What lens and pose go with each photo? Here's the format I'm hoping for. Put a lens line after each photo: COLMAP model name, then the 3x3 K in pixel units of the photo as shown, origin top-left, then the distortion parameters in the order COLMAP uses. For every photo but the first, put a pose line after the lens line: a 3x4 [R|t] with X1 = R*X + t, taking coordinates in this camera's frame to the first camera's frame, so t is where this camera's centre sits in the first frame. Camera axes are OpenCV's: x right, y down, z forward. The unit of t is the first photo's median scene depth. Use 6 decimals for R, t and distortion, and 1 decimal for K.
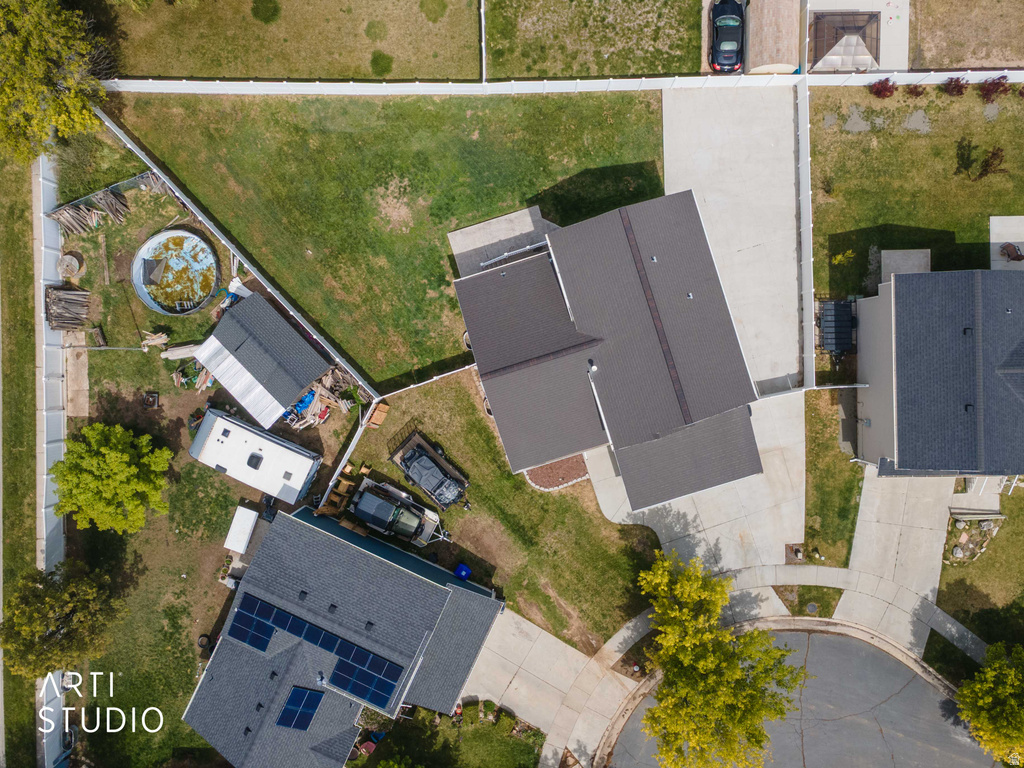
lens RADIAL K [[802.1, 0, 515.1], [0, 802.1, 379.6], [0, 0, 1]] dist [0.028317, 0.007985]
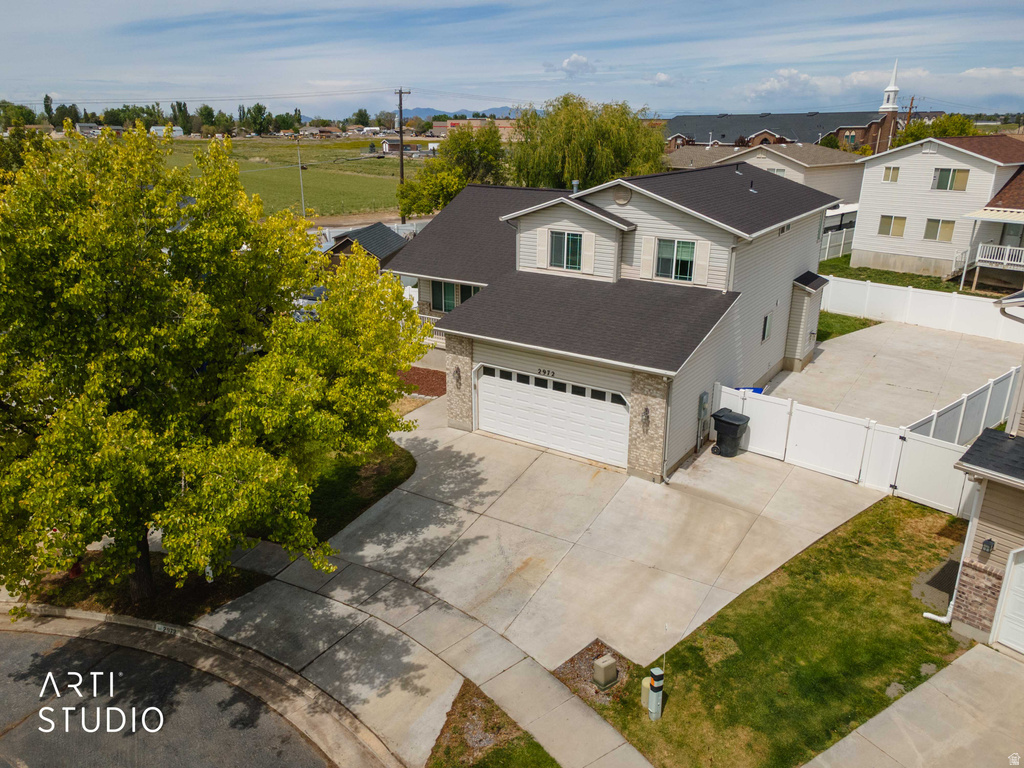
lens RADIAL K [[745.0, 0, 501.5], [0, 745.0, 382.8], [0, 0, 1]] dist [0.038883, 0.010440]
pose [[0.621097, 0.257318, -0.740288, 0.508273], [-0.783733, 0.204575, -0.586439, 0.389560], [0.000543, 0.944424, 0.328730, 0.809584]]
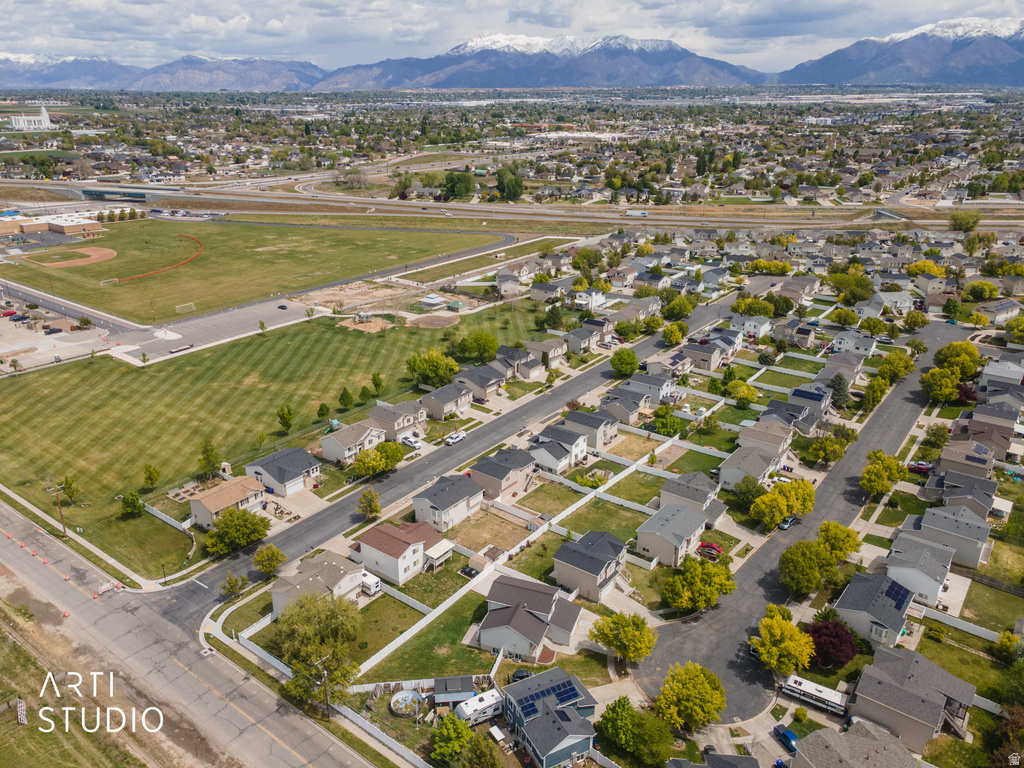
lens RADIAL K [[745.0, 0, 503.3], [0, 745.0, 386.6], [0, 0, 1]] dist [0.038883, 0.010440]
pose [[0.610007, -0.287289, 0.738483, -1.736945], [0.792394, 0.223217, -0.567702, 1.282657], [-0.001747, 0.931472, 0.363810, -0.868802]]
